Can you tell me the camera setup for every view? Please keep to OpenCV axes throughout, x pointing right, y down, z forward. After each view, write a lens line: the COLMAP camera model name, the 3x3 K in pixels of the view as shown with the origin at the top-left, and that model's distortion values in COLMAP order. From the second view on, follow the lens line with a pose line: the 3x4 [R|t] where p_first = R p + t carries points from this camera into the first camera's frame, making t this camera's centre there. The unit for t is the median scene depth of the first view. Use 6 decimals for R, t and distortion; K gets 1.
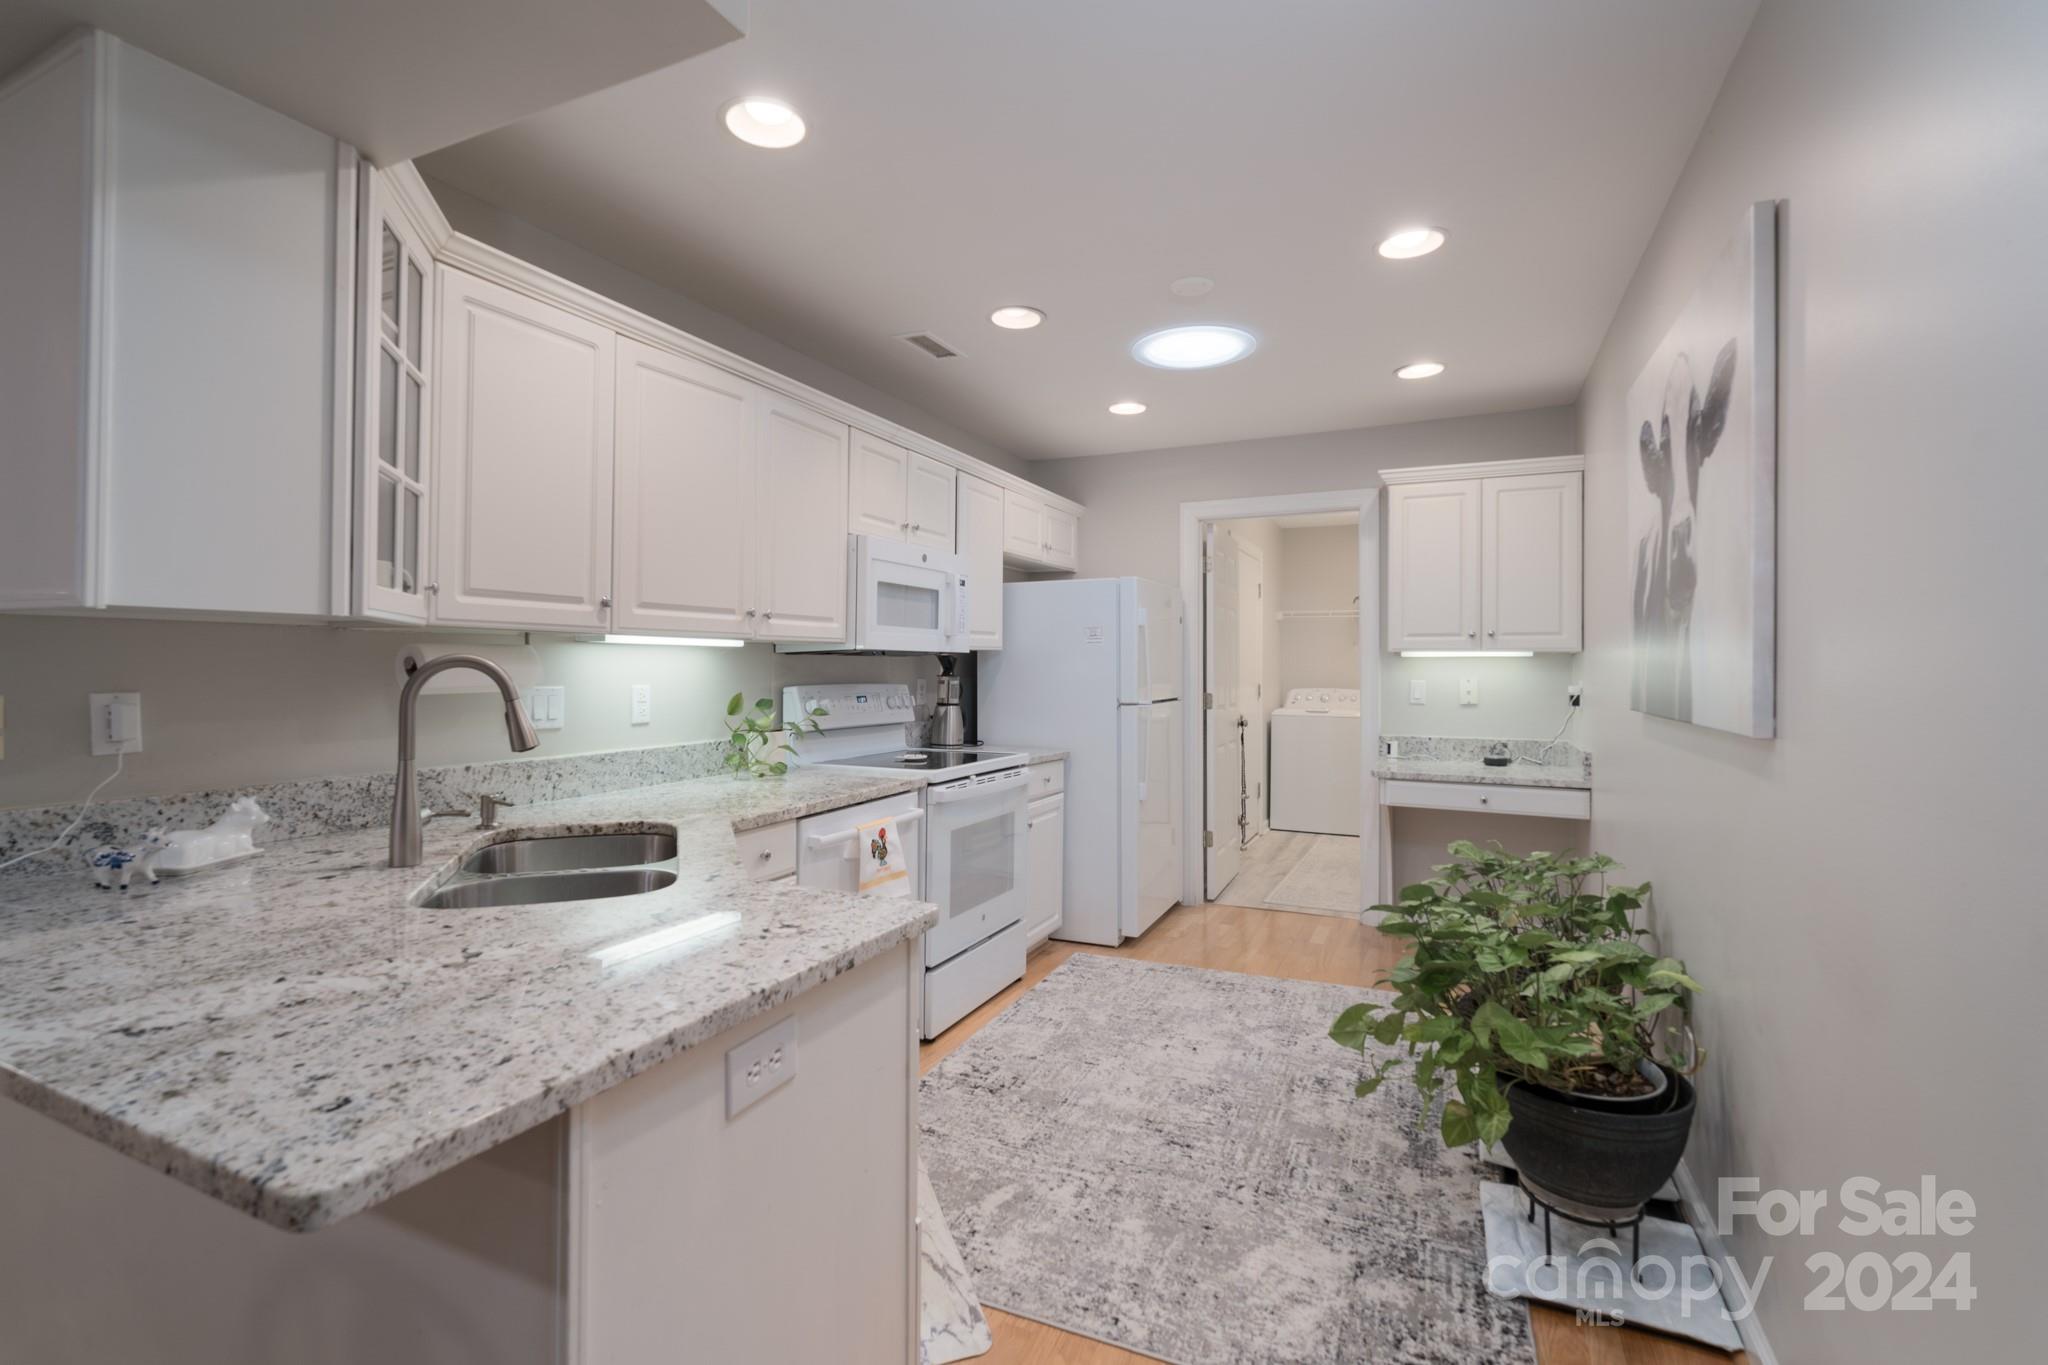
lens RADIAL K [[920.1, 0, 1020.4], [0, 920.1, 658.4], [0, 0, 1]] dist [-0.001196, -0.000535]
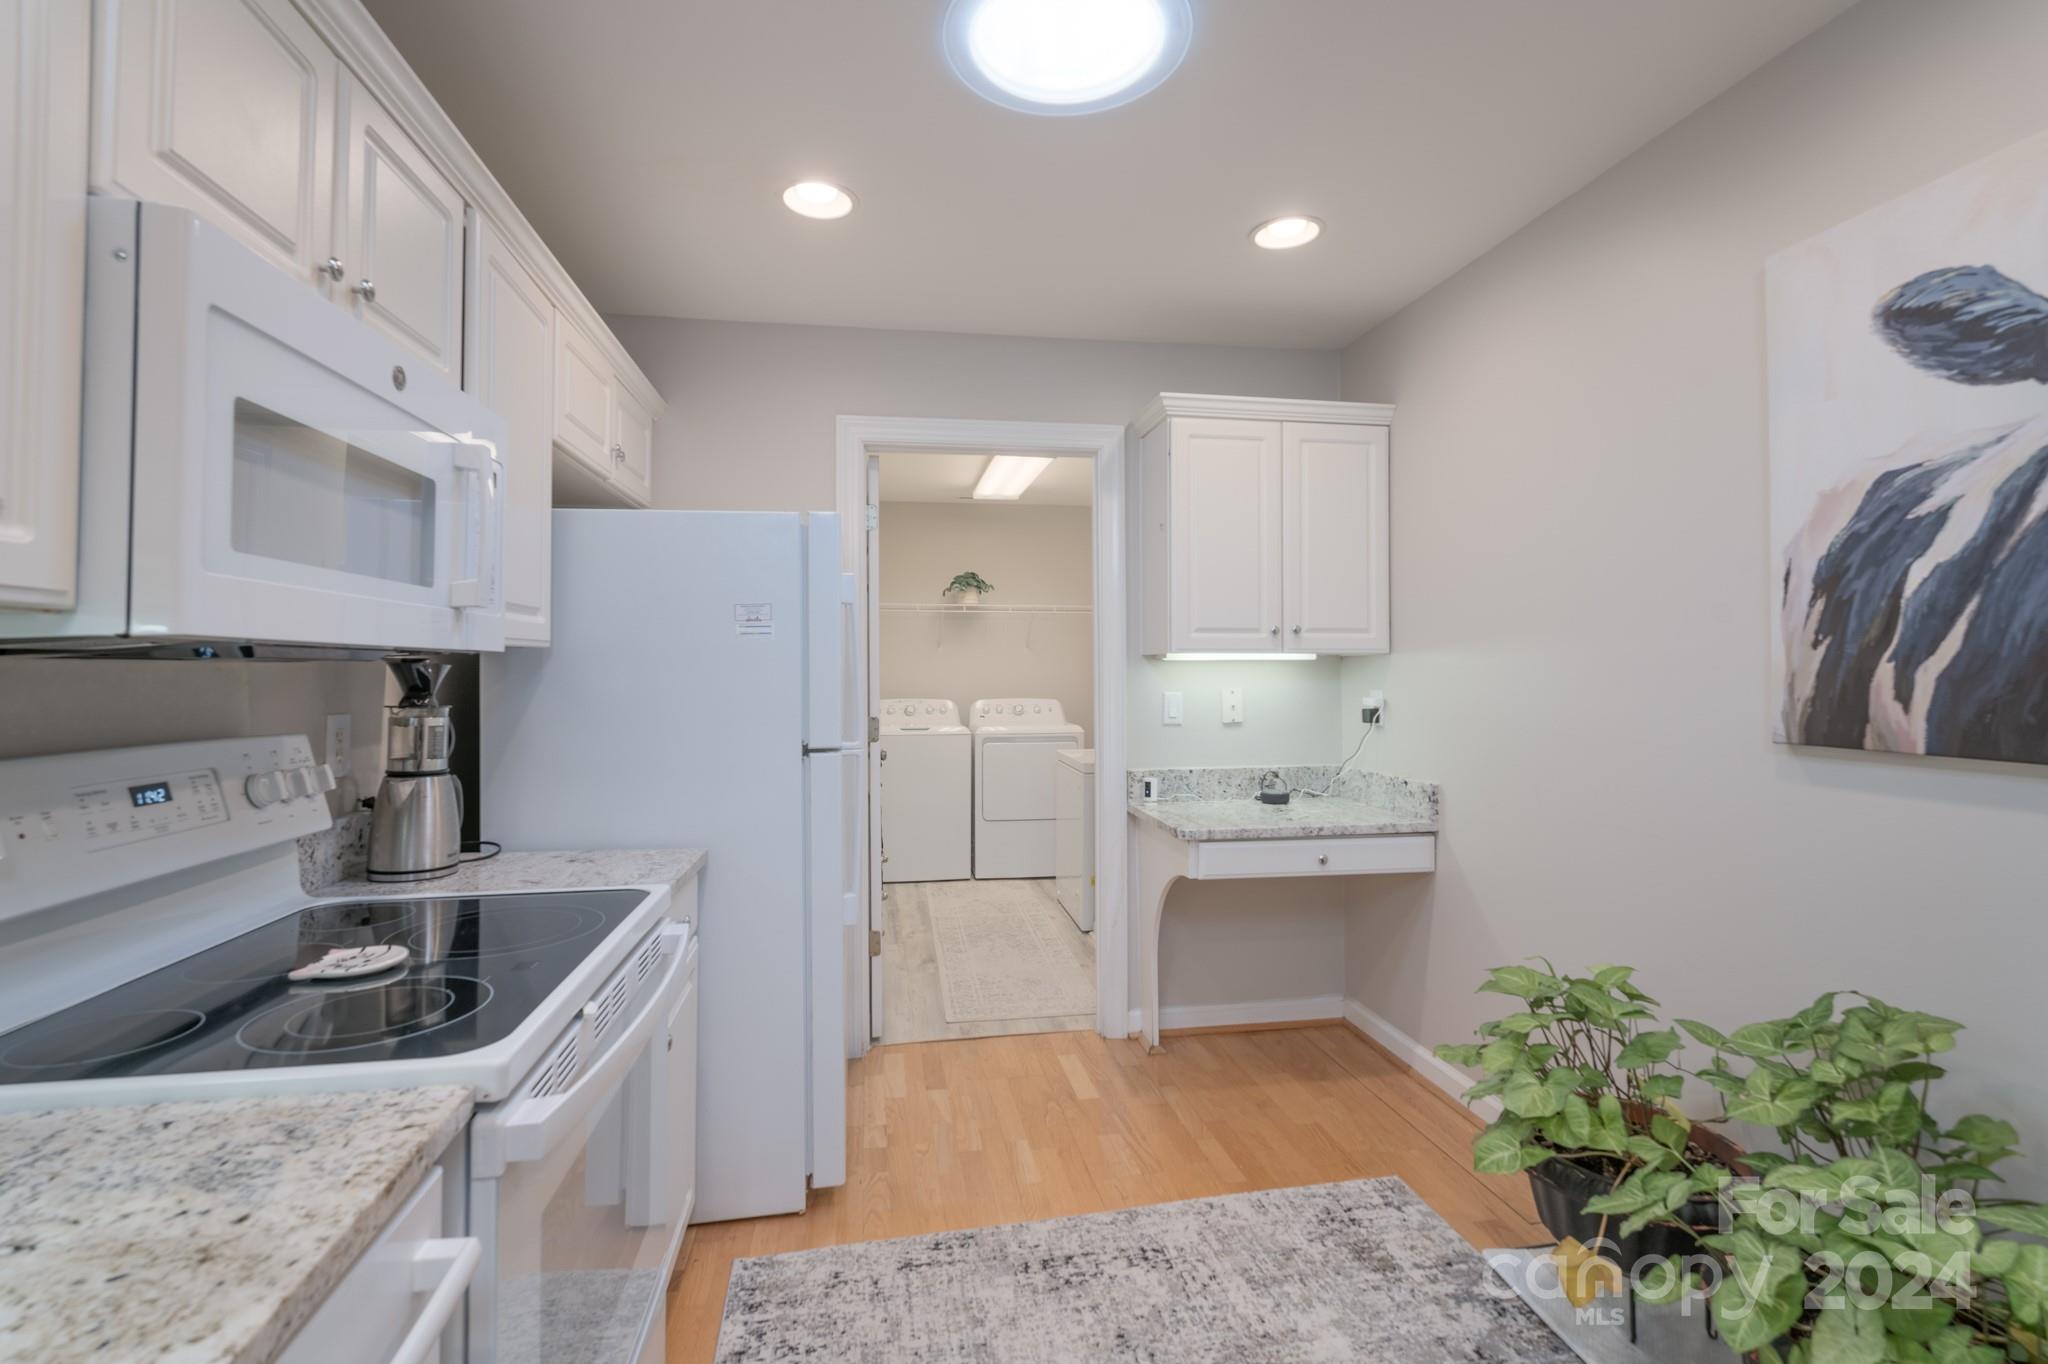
lens RADIAL K [[920.1, 0, 1020.4], [0, 920.1, 657.9], [0, 0, 1]] dist [-0.001196, -0.000535]
pose [[0.823834, 0.000603, 0.566830, -0.093894], [0.001904, 0.999991, -0.003831, -0.001406], [-0.566827, 0.004236, 0.823826, 0.509219]]
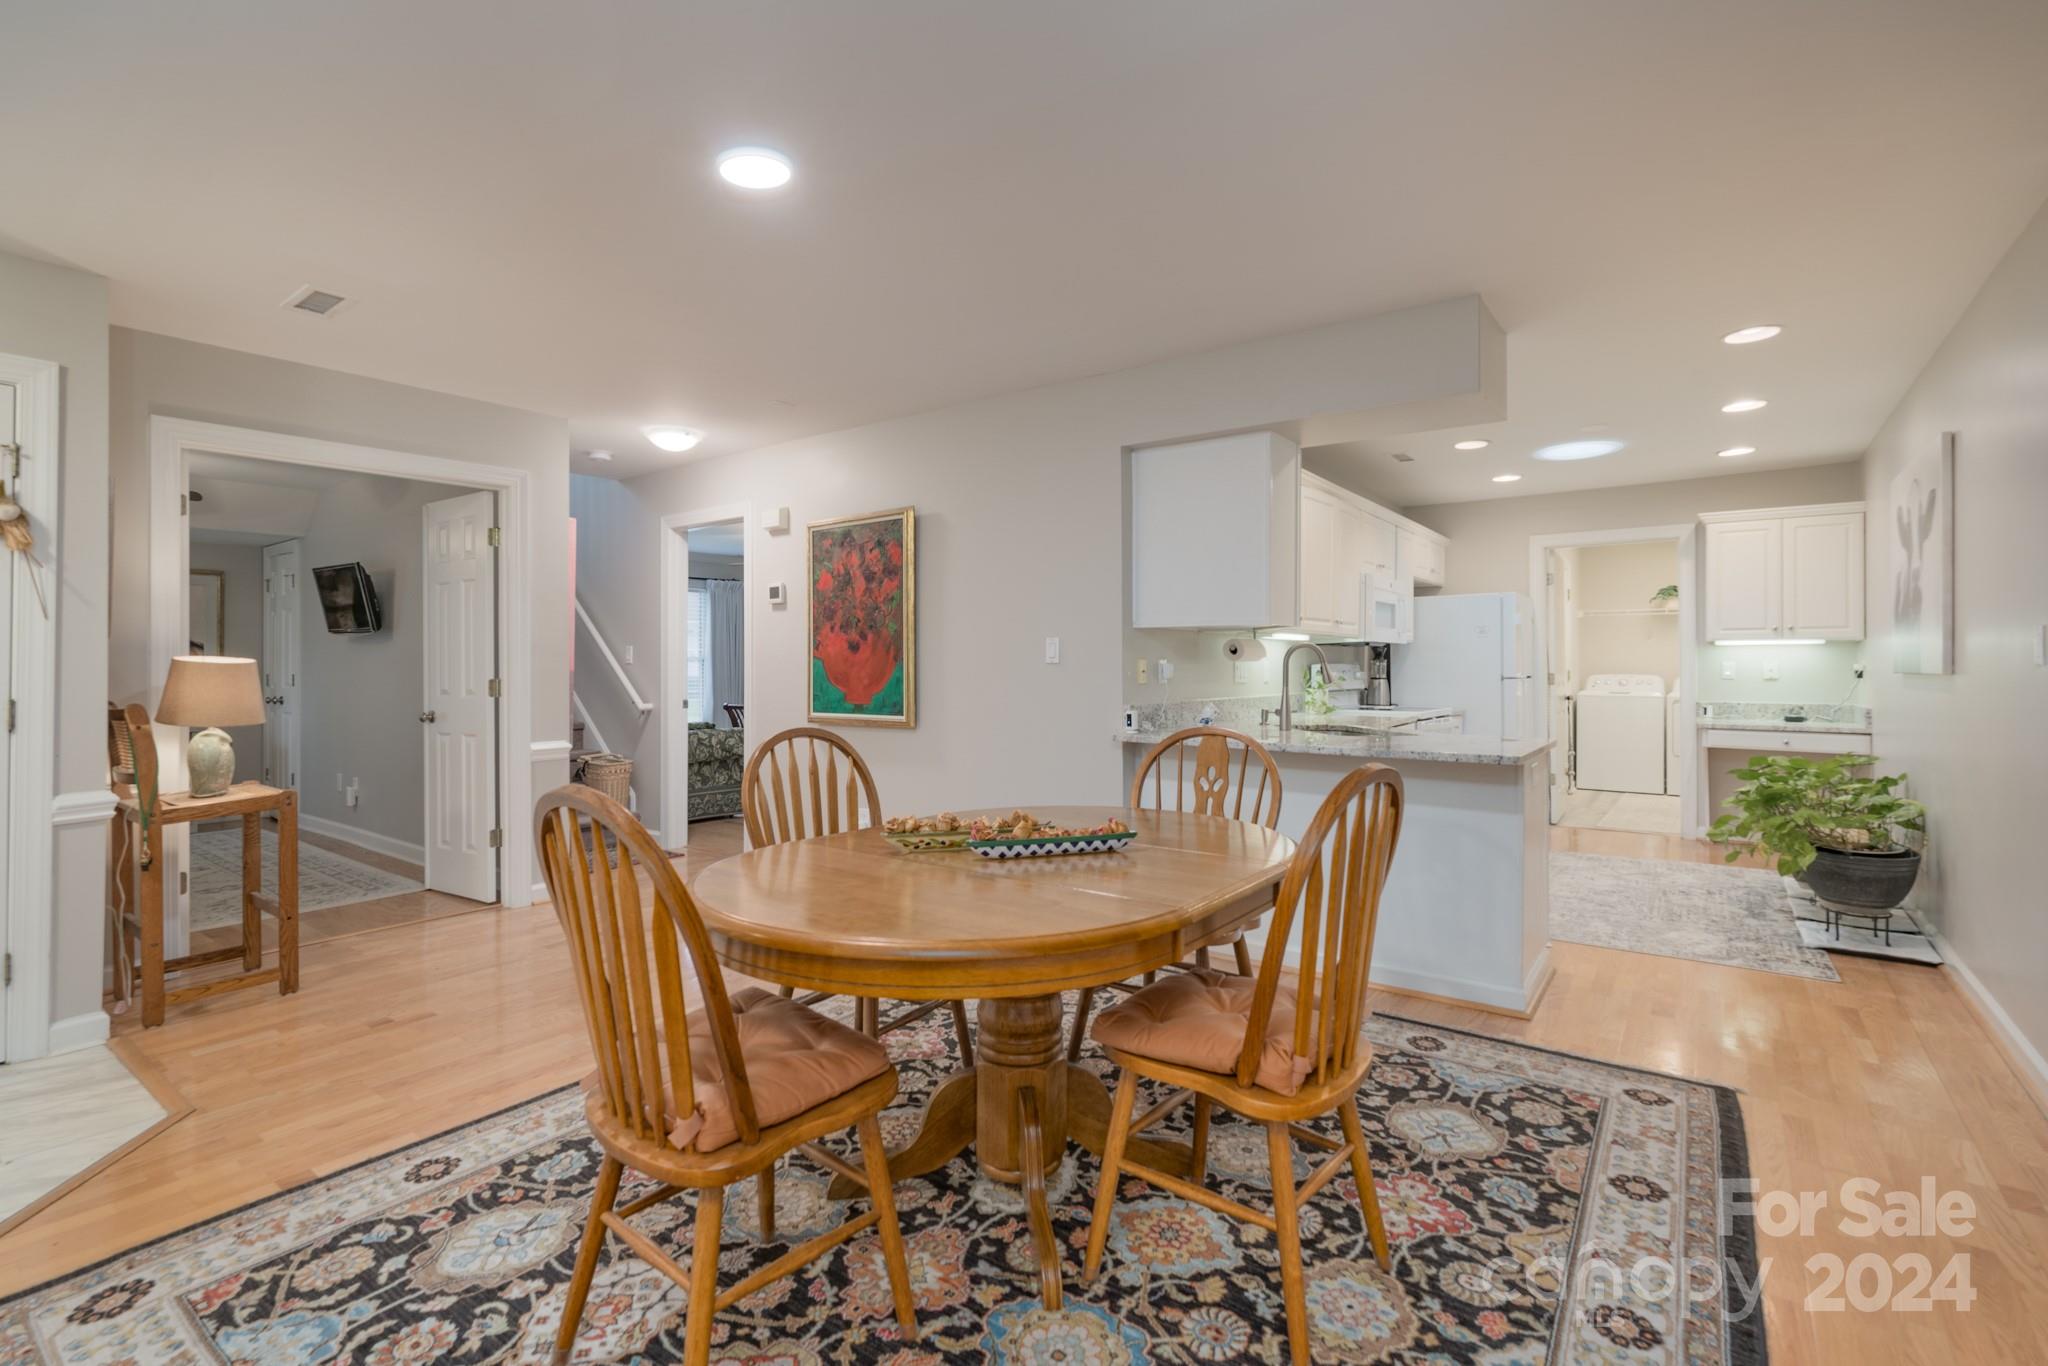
lens RADIAL K [[929.9, 0, 1017.6], [0, 929.9, 659.6], [0, 0, 1]] dist [-0.002788, 0.000501]
pose [[0.979076, -0.005509, -0.203422, -0.363999], [0.005734, 0.999983, 0.000516, 0.014774], [0.203416, -0.001671, 0.979091, -0.643659]]
